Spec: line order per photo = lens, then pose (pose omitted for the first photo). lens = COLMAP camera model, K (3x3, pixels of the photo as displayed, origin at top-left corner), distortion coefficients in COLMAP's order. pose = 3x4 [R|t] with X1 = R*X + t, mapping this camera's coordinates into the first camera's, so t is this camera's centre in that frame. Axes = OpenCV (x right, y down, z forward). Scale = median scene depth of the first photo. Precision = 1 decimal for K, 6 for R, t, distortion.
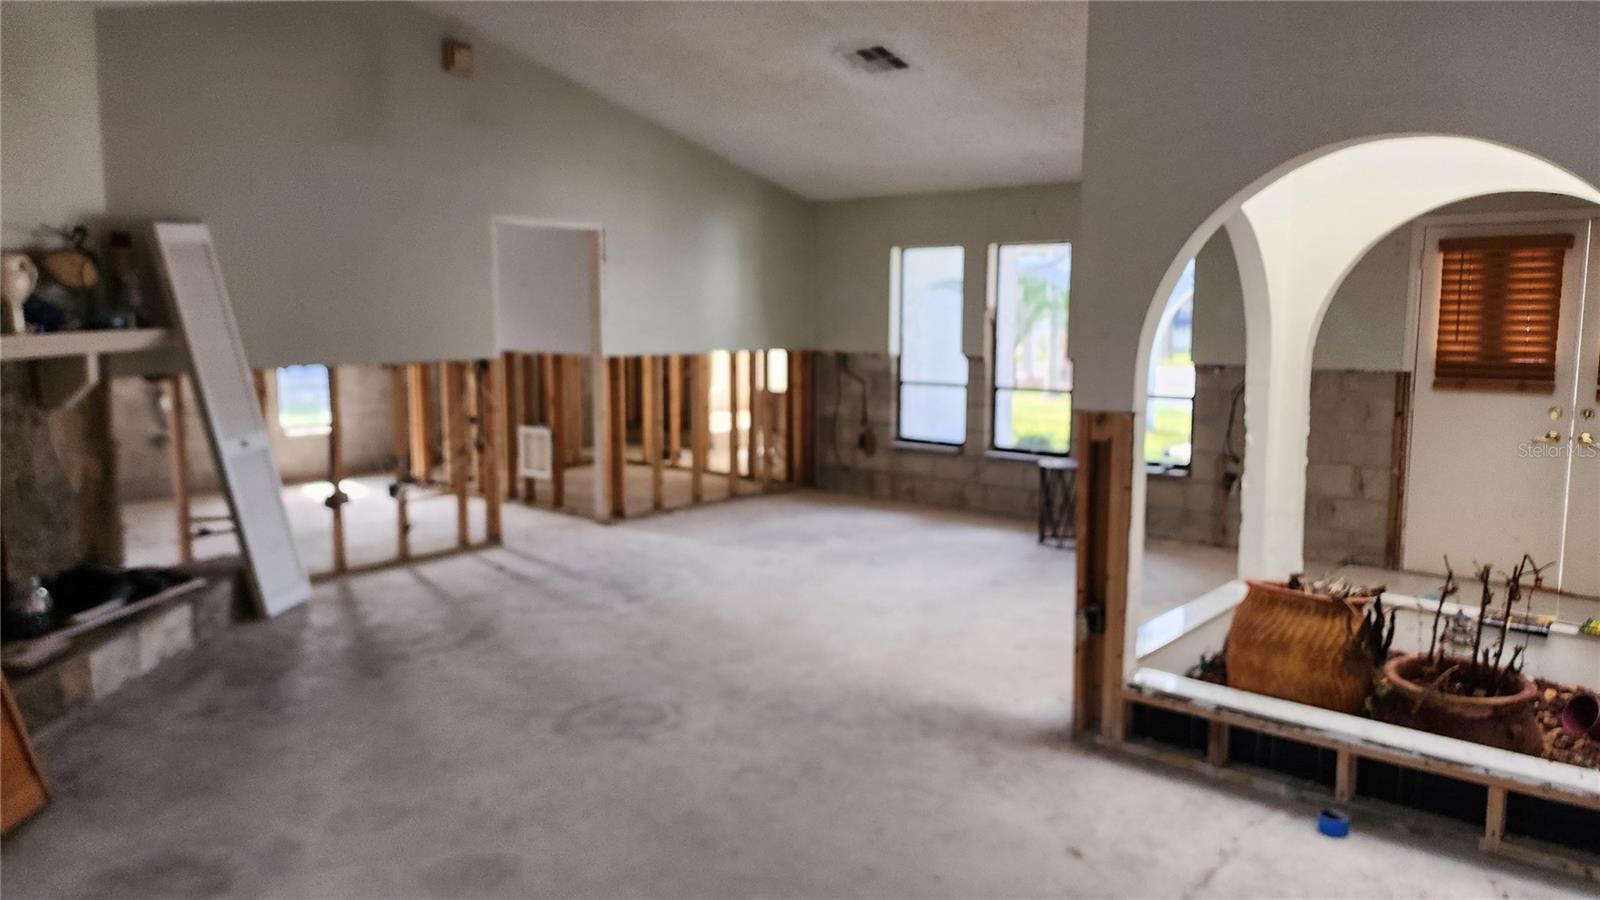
lens RADIAL K [[1079.5, 0, 867.8], [0, 1079.5, 431.4], [0, 0, 1]] dist [0.024412, -0.000318]
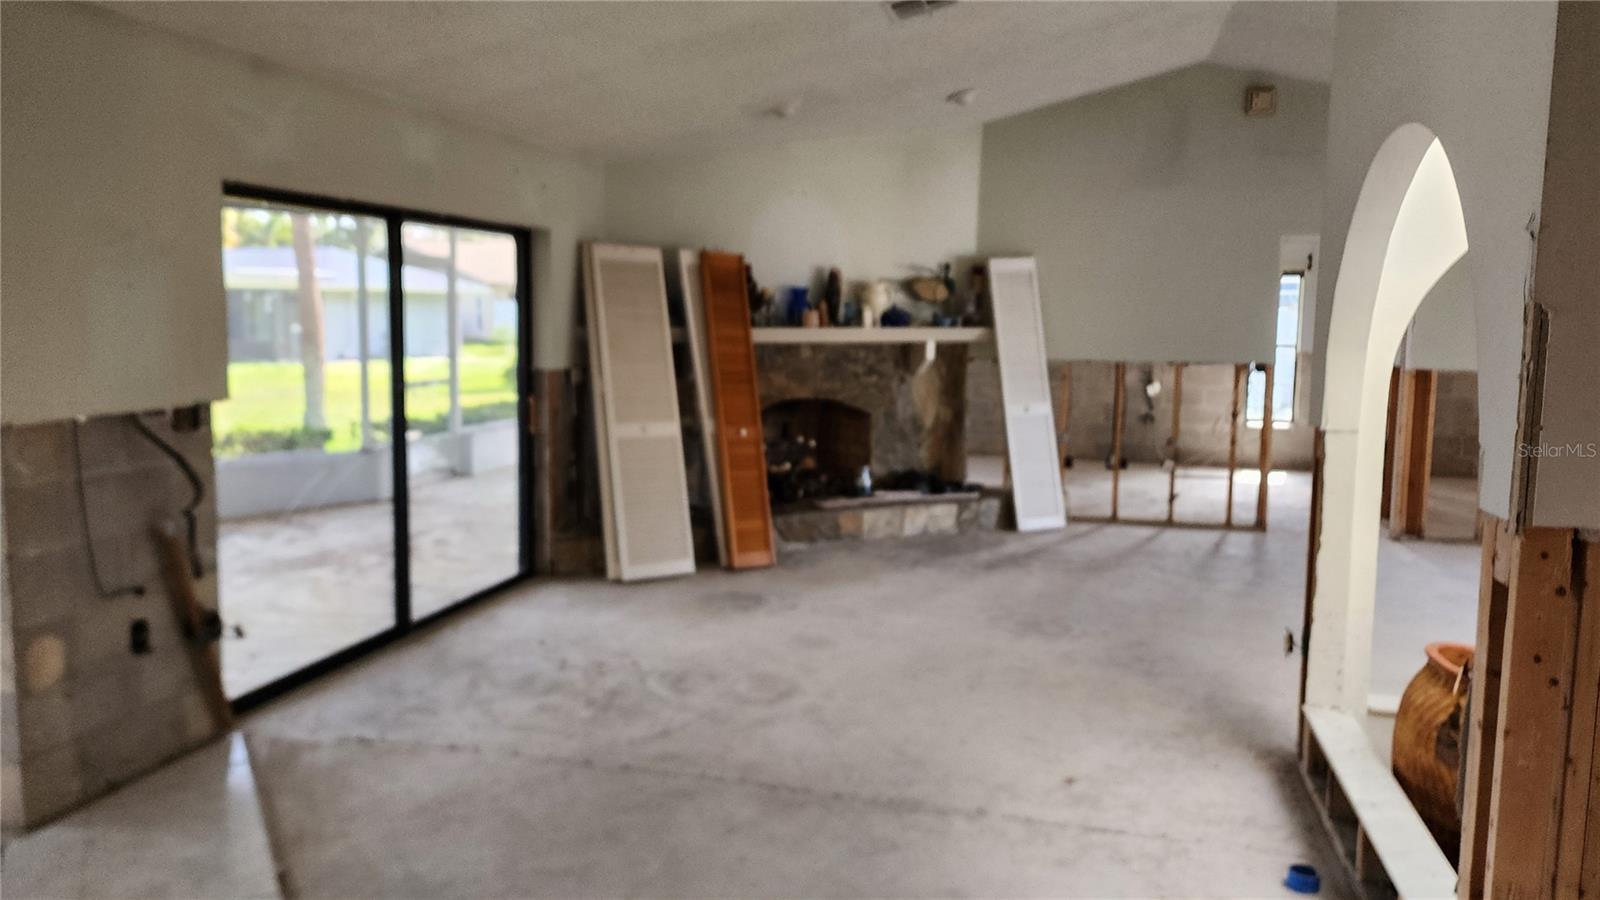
lens RADIAL K [[1128.4, 0, 800.0], [0, 1128.4, 450.0], [0, 0, 1]] dist [-0.042991, -0.002665]
pose [[0.398160, 0.115310, -0.910040, 0.750104], [-0.114786, 0.990533, 0.075288, -0.014620], [0.910106, 0.074483, 0.407627, 0.142764]]
